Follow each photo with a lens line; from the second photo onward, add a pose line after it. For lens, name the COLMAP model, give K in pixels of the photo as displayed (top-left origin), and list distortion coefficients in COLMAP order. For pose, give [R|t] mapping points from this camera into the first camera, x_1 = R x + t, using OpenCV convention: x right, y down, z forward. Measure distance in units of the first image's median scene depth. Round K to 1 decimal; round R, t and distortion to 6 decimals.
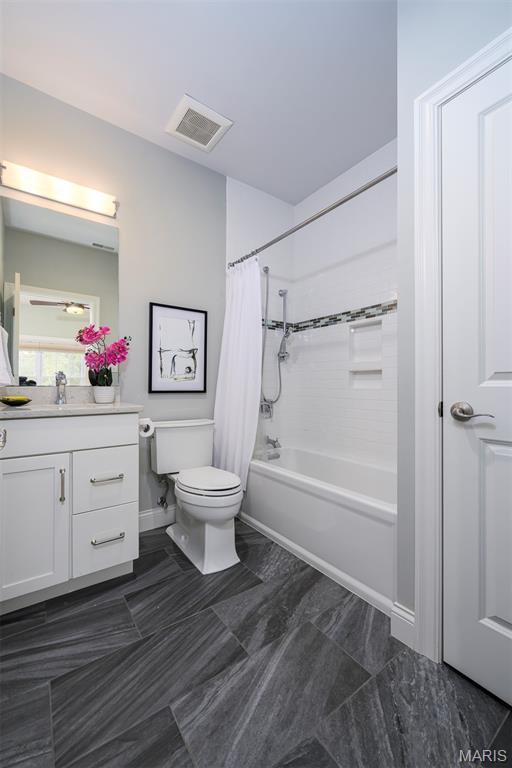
lens RADIAL K [[317.6, 0, 258.3], [0, 317.6, 386.9], [0, 0, 1]] dist [-0.009633, 0.000247]
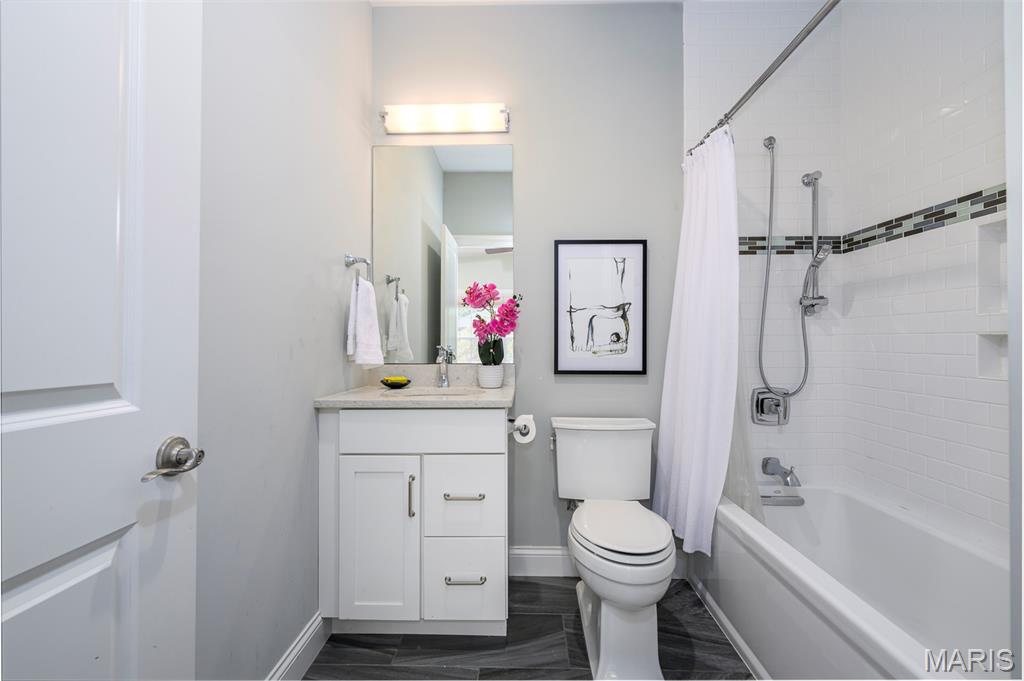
lens RADIAL K [[463.5, 0, 514.2], [0, 463.5, 338.1], [0, 0, 1]] dist [-0.003990, -0.000400]
pose [[0.787677, -0.009086, -0.616021, 0.190284], [0.004187, 0.999947, -0.009396, -0.045662], [0.616074, 0.004822, 0.787673, 0.156927]]
